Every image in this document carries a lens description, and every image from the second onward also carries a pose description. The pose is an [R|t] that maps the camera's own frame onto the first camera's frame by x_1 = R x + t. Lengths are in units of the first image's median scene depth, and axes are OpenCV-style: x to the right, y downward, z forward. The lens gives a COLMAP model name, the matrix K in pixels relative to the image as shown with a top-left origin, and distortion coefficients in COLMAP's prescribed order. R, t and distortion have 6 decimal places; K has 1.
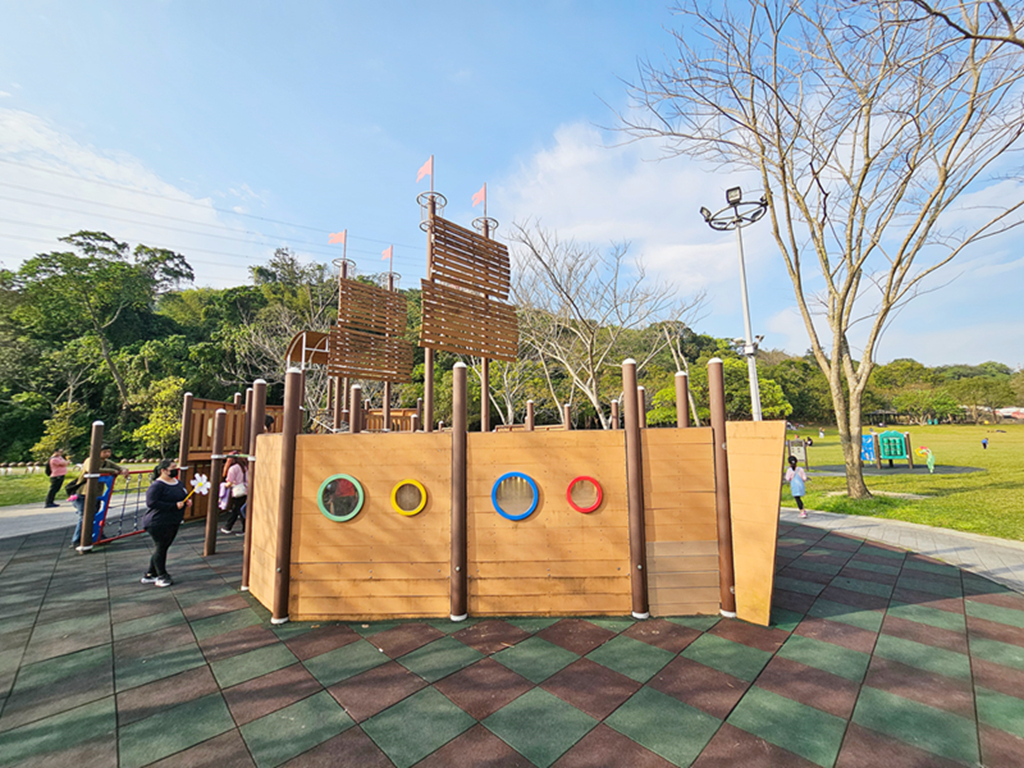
lens RADIAL K [[415.5, 0, 513.9], [0, 415.5, 382.4], [0, 0, 1]] dist [0.000857, 0.000693]
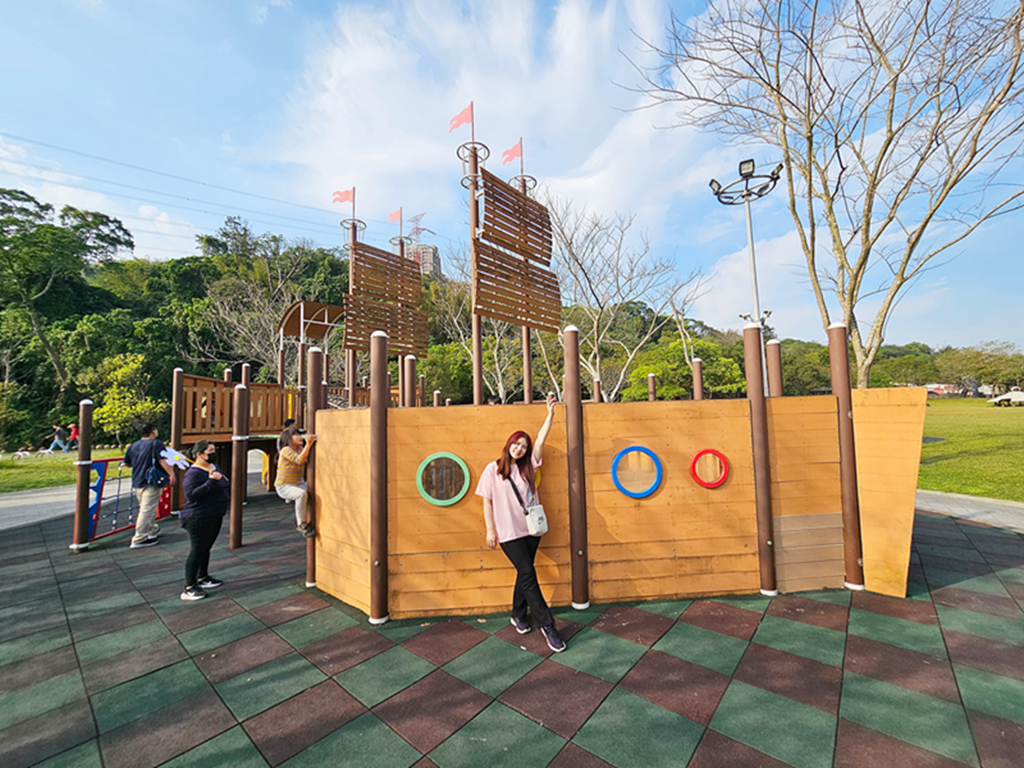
lens RADIAL K [[415.5, 0, 513.9], [0, 415.5, 382.4], [0, 0, 1]] dist [0.000857, 0.000693]
pose [[0.995911, -0.006304, 0.090118, -0.131613], [0.001956, 0.998833, 0.048255, 0.012116], [-0.090317, -0.047881, 0.994761, 0.047756]]
